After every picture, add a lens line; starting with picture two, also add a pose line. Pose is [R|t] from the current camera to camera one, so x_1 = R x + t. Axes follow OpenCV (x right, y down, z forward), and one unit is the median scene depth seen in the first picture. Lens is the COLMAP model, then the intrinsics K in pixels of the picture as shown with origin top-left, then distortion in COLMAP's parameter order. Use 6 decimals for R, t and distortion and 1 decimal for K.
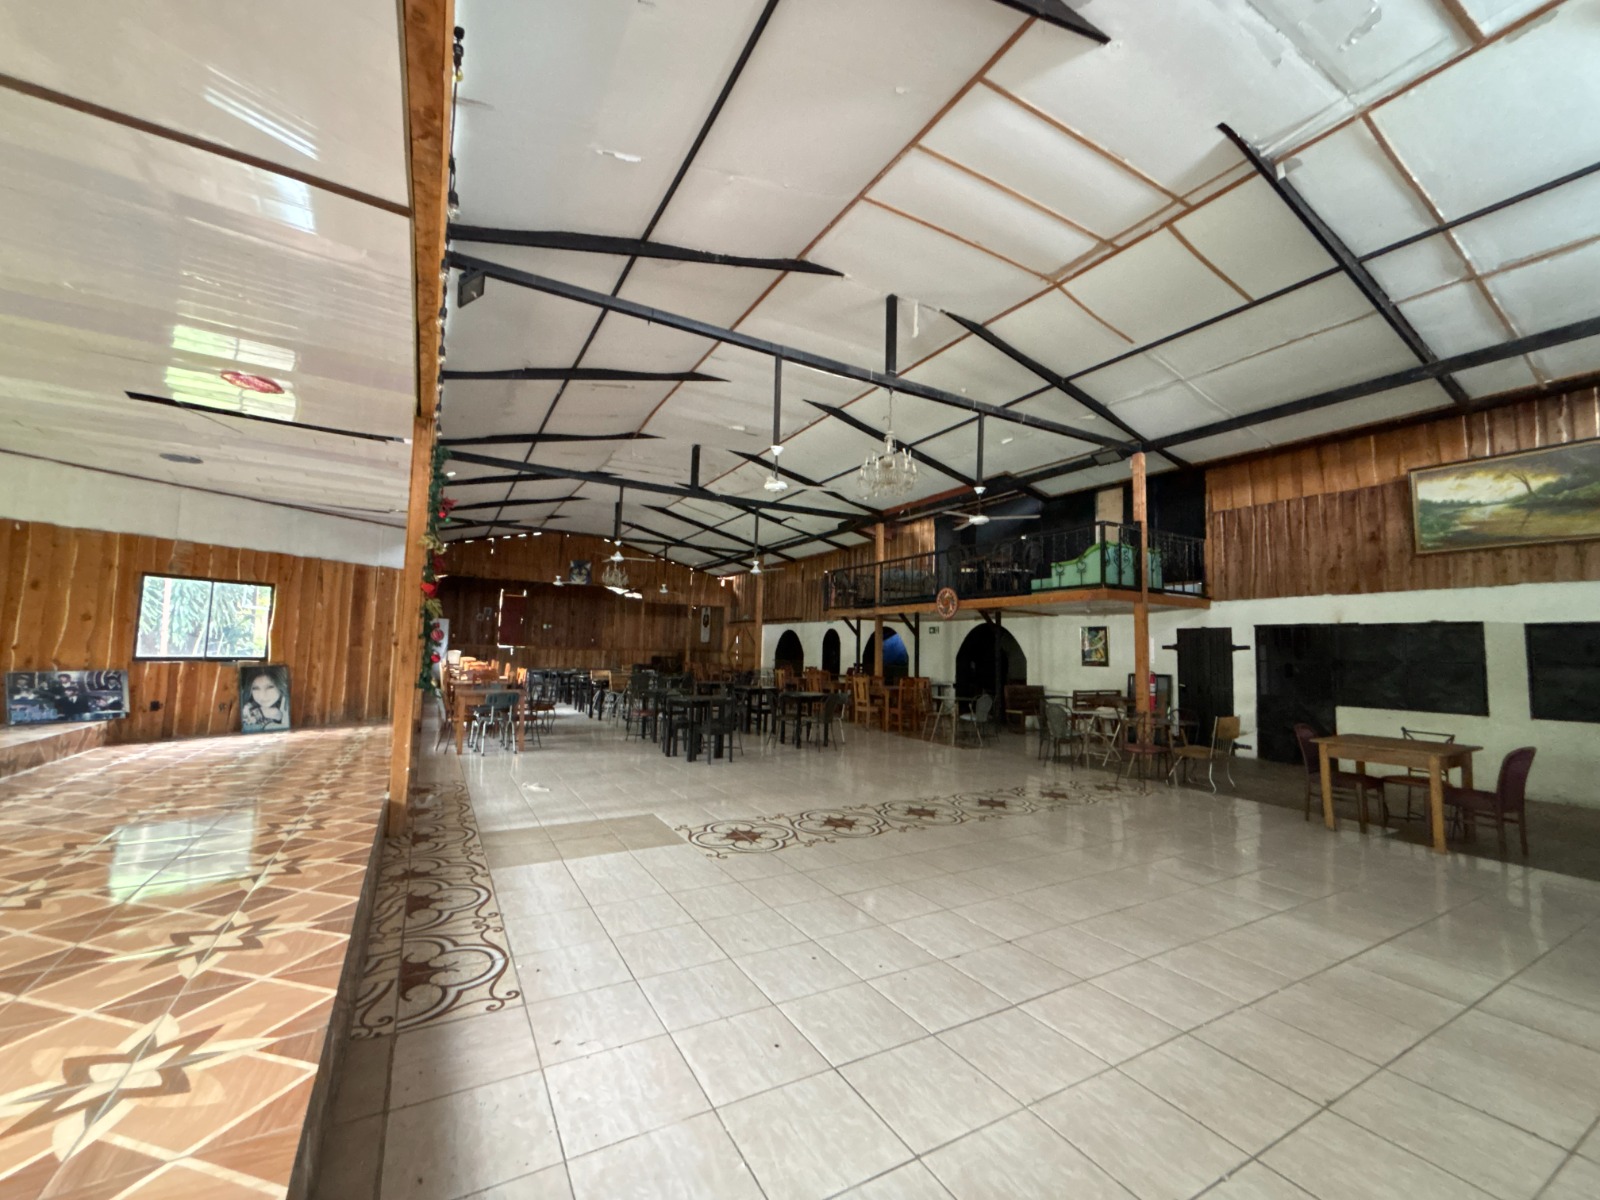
lens RADIAL K [[642.3, 0, 795.8], [0, 642.3, 603.3], [0, 0, 1]] dist [-0.000128, 0.000022]
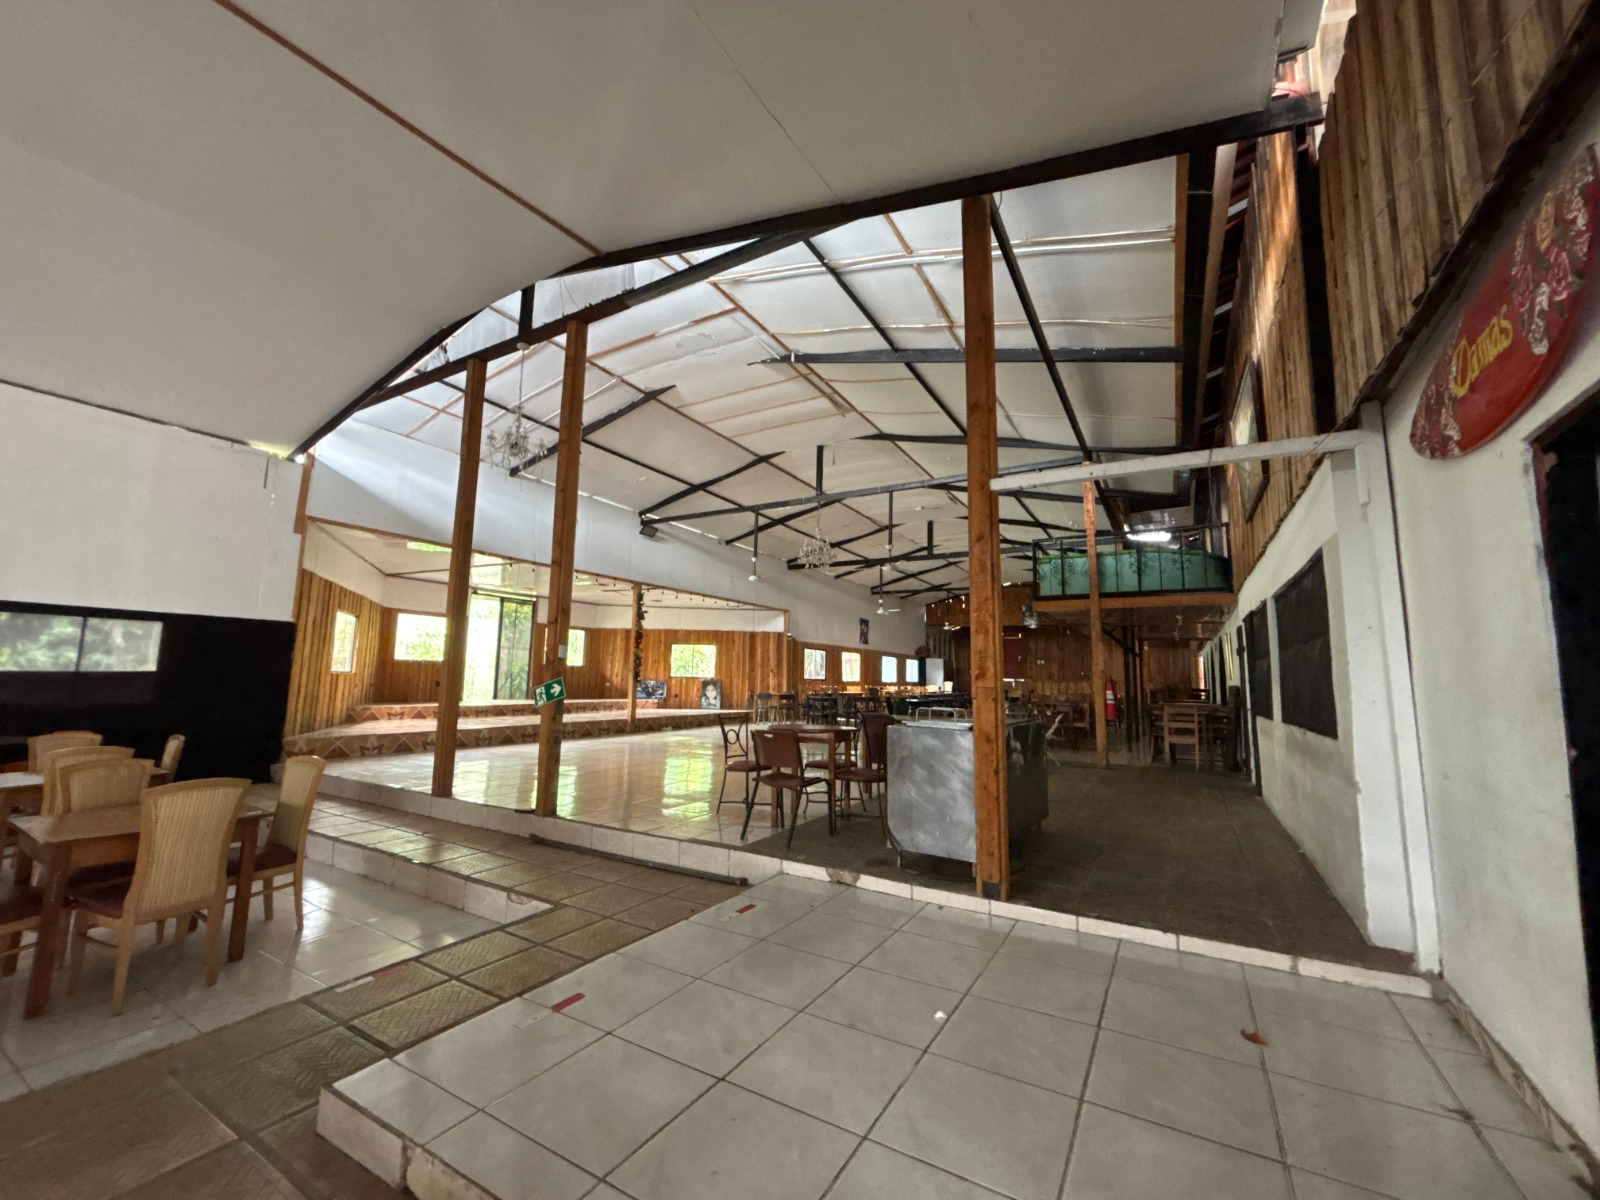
lens RADIAL K [[642.3, 0, 796.9], [0, 642.3, 597.8], [0, 0, 1]] dist [-0.000128, 0.000022]
pose [[0.502886, -0.125691, -0.855165, 1.319466], [0.059013, 0.992055, -0.111107, 0.077872], [0.862336, 0.005408, 0.506308, 0.109512]]
